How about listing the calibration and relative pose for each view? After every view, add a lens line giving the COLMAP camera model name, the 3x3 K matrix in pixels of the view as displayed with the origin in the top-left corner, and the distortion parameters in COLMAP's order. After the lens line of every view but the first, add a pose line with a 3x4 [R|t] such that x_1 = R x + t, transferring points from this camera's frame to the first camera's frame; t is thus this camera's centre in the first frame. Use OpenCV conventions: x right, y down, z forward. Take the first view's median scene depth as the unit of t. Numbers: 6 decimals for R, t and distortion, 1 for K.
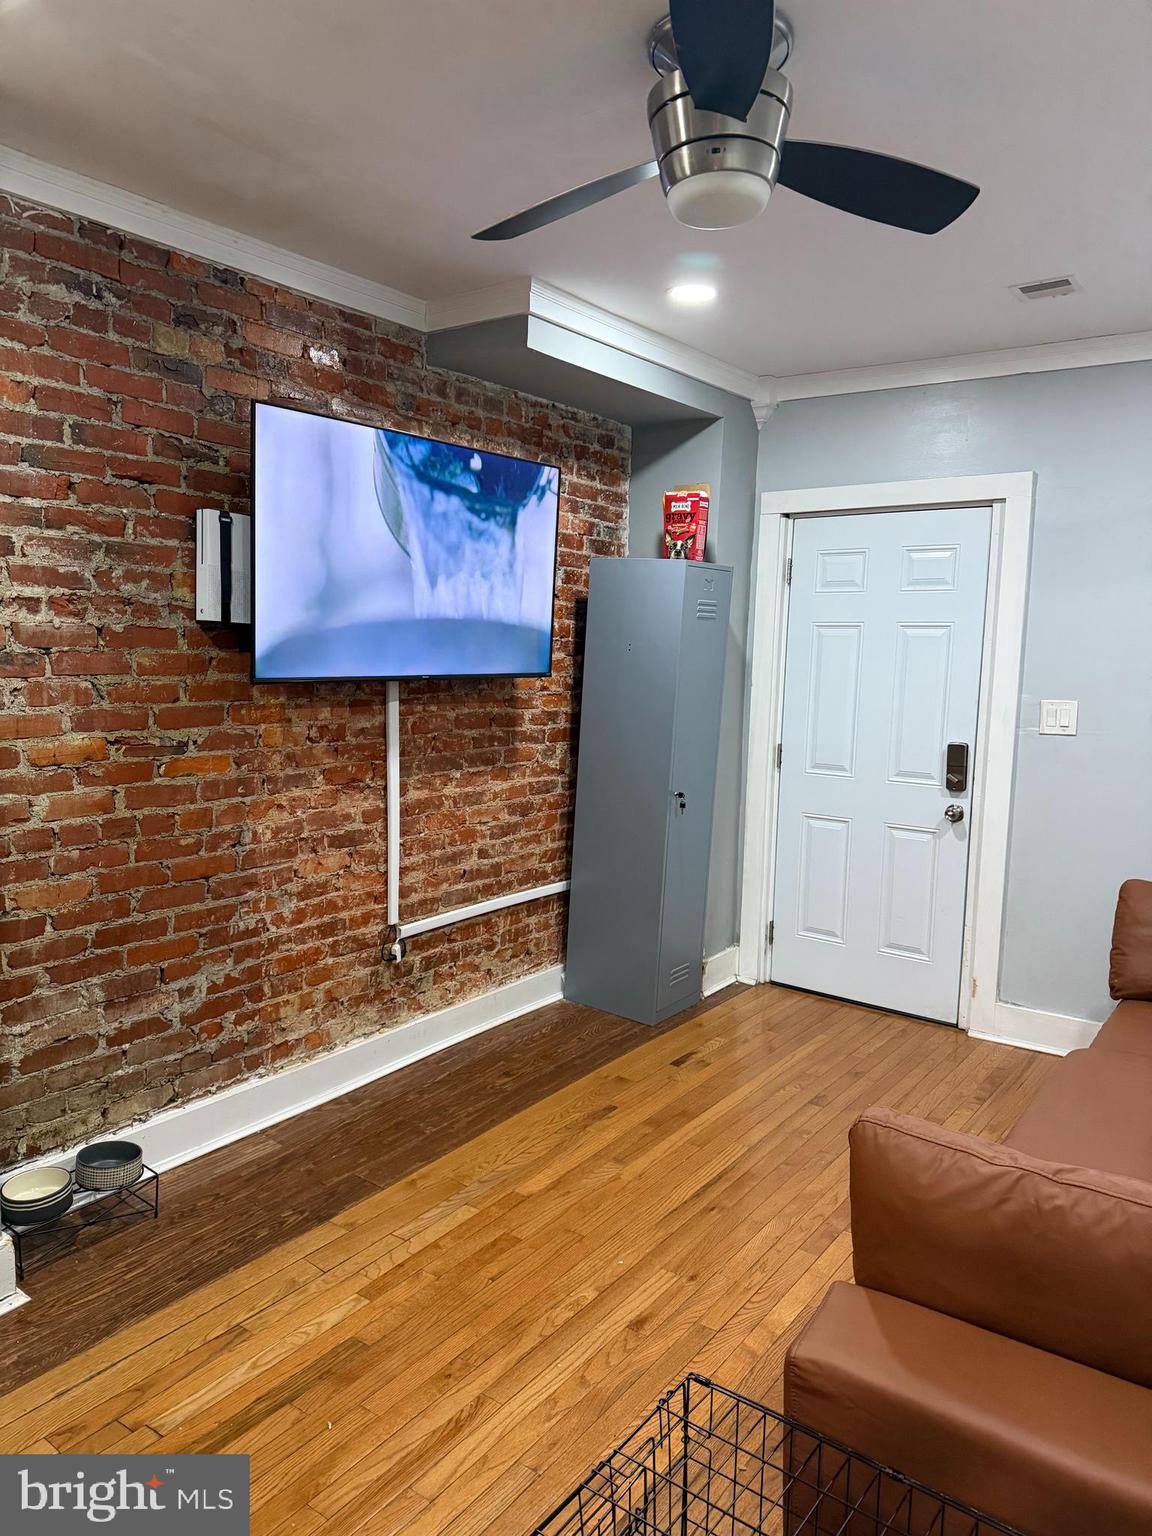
lens RADIAL K [[1084.0, 0, 573.9], [0, 1084.0, 764.8], [0, 0, 1]] dist [0.081108, -0.022657]
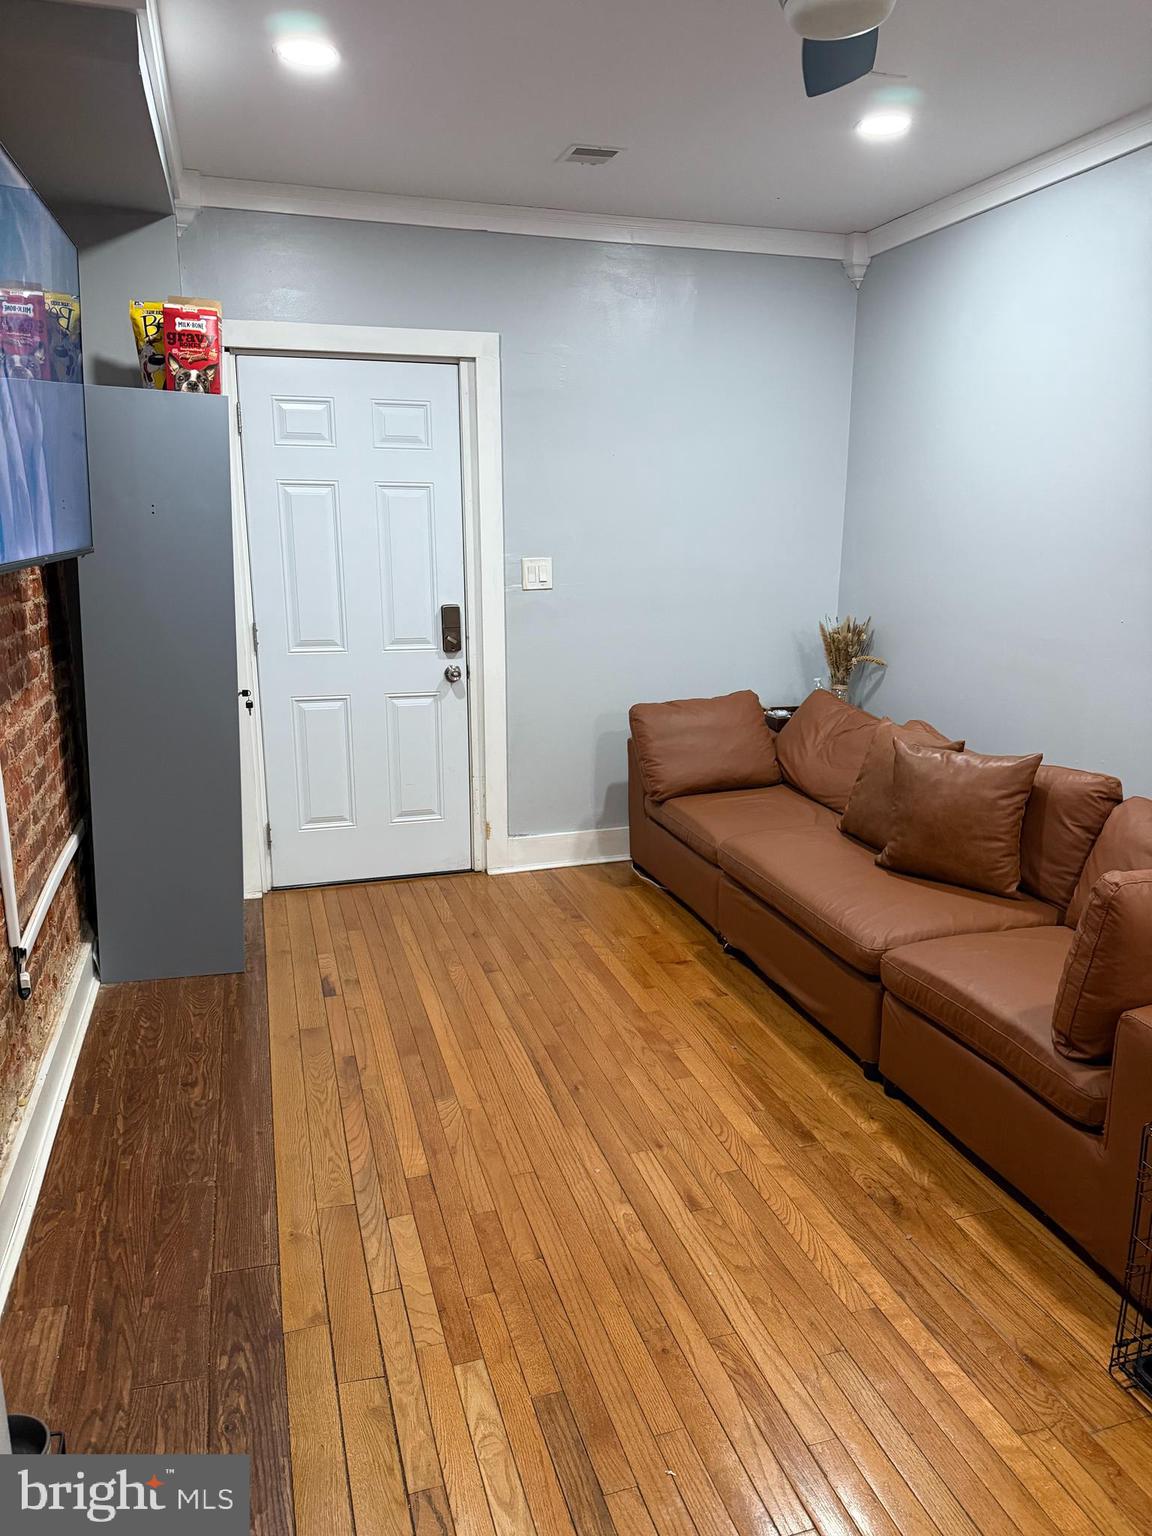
lens RADIAL K [[1084.0, 0, 576.8], [0, 1084.0, 769.6], [0, 0, 1]] dist [0.081108, -0.022657]
pose [[0.596806, -0.201266, 0.776733, -0.412765], [0.101361, 0.979186, 0.175844, -0.036633], [-0.795958, -0.026215, 0.604784, 0.292653]]
